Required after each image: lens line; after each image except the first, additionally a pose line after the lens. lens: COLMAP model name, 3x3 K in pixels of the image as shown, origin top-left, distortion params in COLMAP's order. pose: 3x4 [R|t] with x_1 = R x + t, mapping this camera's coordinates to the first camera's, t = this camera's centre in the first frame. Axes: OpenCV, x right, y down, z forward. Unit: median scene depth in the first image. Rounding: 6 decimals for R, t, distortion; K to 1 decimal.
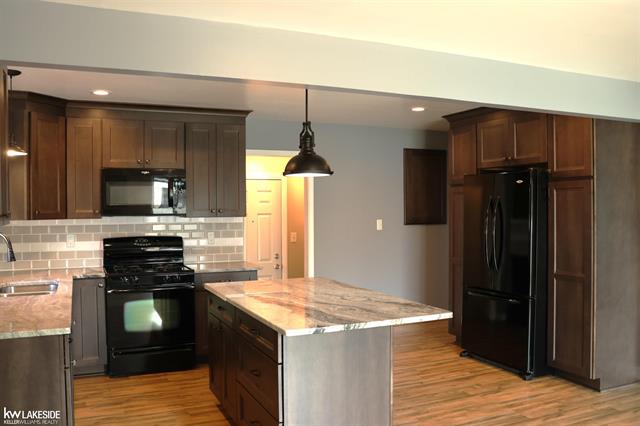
lens RADIAL K [[544.0, 0, 320.0], [0, 544.0, 213.0], [0, 0, 1]] dist [-0.154298, 0.113335]
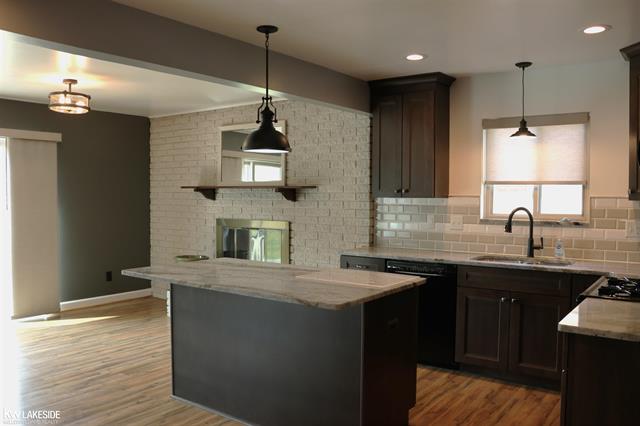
lens RADIAL K [[544.0, 0, 320.0], [0, 544.0, 213.0], [0, 0, 1]] dist [-0.154298, 0.113335]
pose [[-0.872365, 0.018460, -0.488506, 0.283635], [-0.002829, 0.999079, 0.042806, -0.001114], [0.488847, 0.038724, -0.871510, 1.449359]]
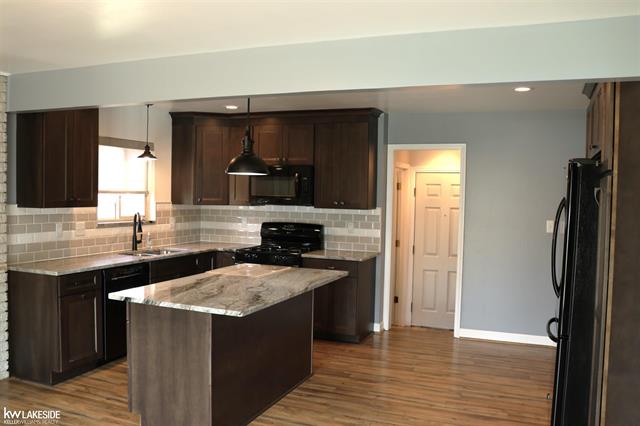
lens RADIAL K [[544.0, 0, 320.0], [0, 544.0, 213.0], [0, 0, 1]] dist [-0.154298, 0.113335]
pose [[0.686829, 0.047572, -0.725260, 0.679711], [-0.031047, 0.998865, 0.036116, -0.026299], [0.726155, -0.002288, 0.687527, 0.258661]]
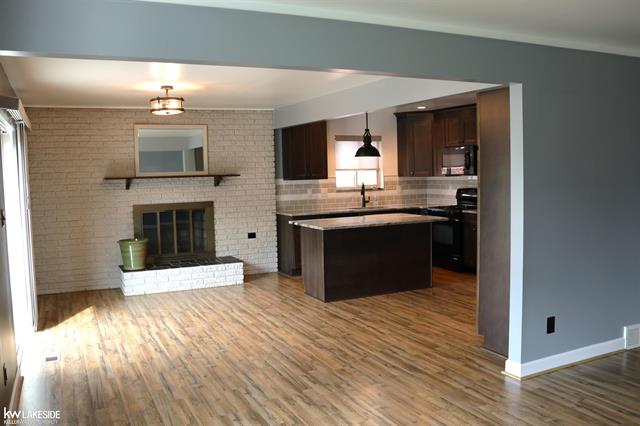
lens RADIAL K [[567.7, 0, 320.0], [0, 567.7, 213.0], [0, 0, 1]] dist [-0.138968, 0.004431]
pose [[0.028437, 0.083365, -0.996113, 1.515797], [0.015302, 0.996363, 0.083823, -0.033314], [0.999478, -0.017626, 0.027058, 0.587235]]
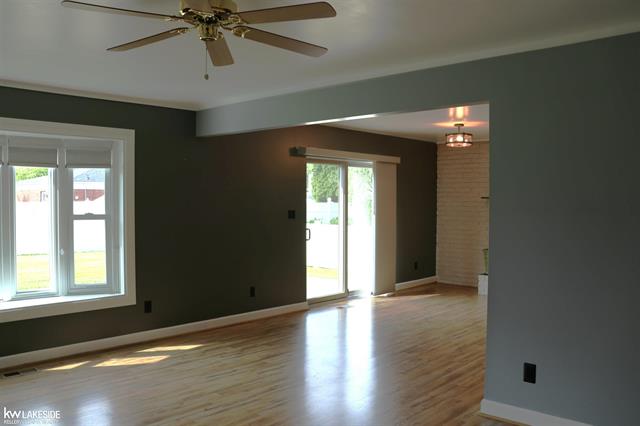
lens RADIAL K [[567.7, 0, 320.0], [0, 567.7, 213.0], [0, 0, 1]] dist [-0.138968, 0.004431]
pose [[-0.922620, 0.009424, -0.385596, 1.196331], [-0.003558, 0.999451, 0.032939, -0.017471], [0.385694, 0.031762, -0.922080, 1.627871]]
